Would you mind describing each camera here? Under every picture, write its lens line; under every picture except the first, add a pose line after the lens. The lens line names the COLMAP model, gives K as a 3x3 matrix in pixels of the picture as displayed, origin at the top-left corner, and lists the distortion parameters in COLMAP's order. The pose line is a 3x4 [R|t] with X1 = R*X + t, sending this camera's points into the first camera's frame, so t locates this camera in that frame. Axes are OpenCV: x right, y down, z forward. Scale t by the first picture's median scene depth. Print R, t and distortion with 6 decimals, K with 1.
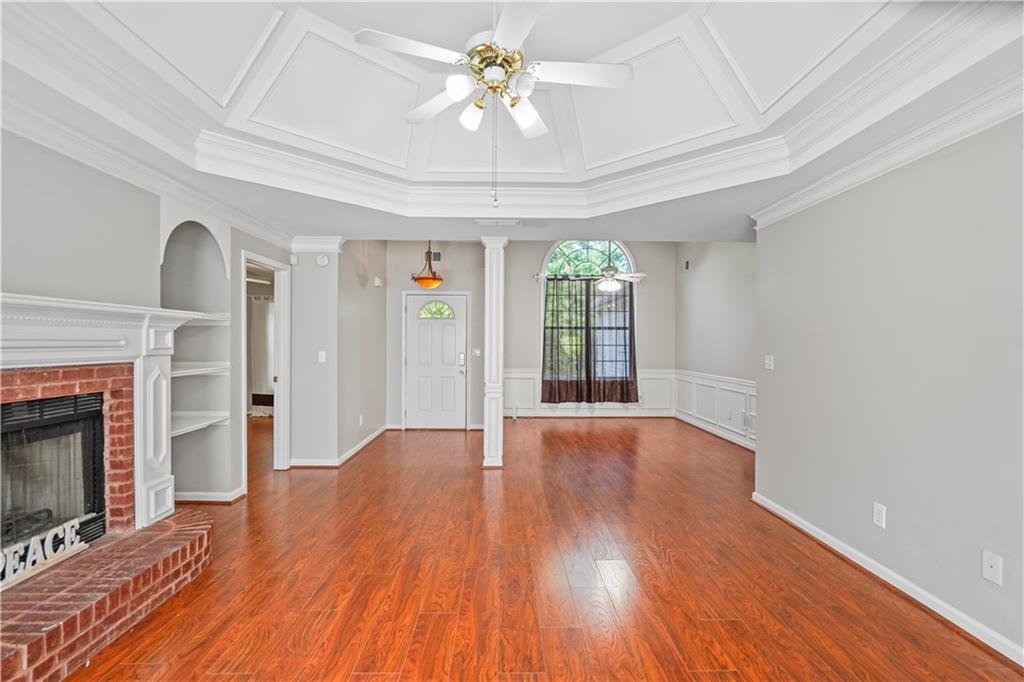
lens RADIAL K [[470.6, 0, 508.9], [0, 470.6, 344.8], [0, 0, 1]] dist [-0.000440, 0.003192]
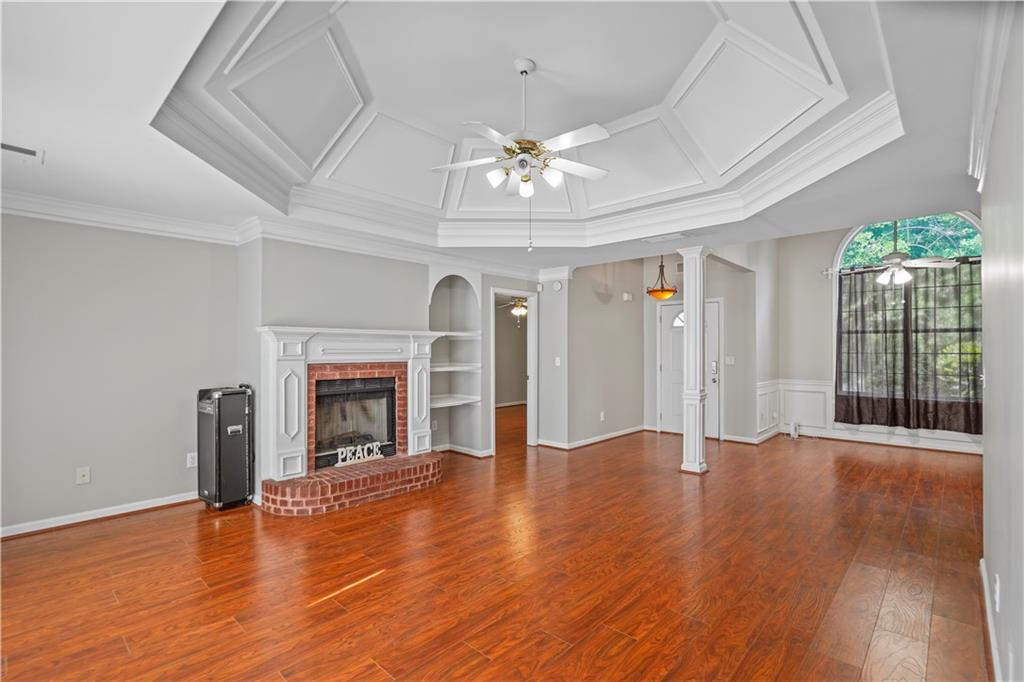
lens RADIAL K [[470.6, 0, 508.9], [0, 470.6, 344.8], [0, 0, 1]] dist [-0.000440, 0.003192]
pose [[0.720476, -0.010824, -0.693395, 0.647238], [-0.001271, 0.999856, -0.016927, 0.002486], [0.693479, 0.013077, 0.720359, -0.021203]]
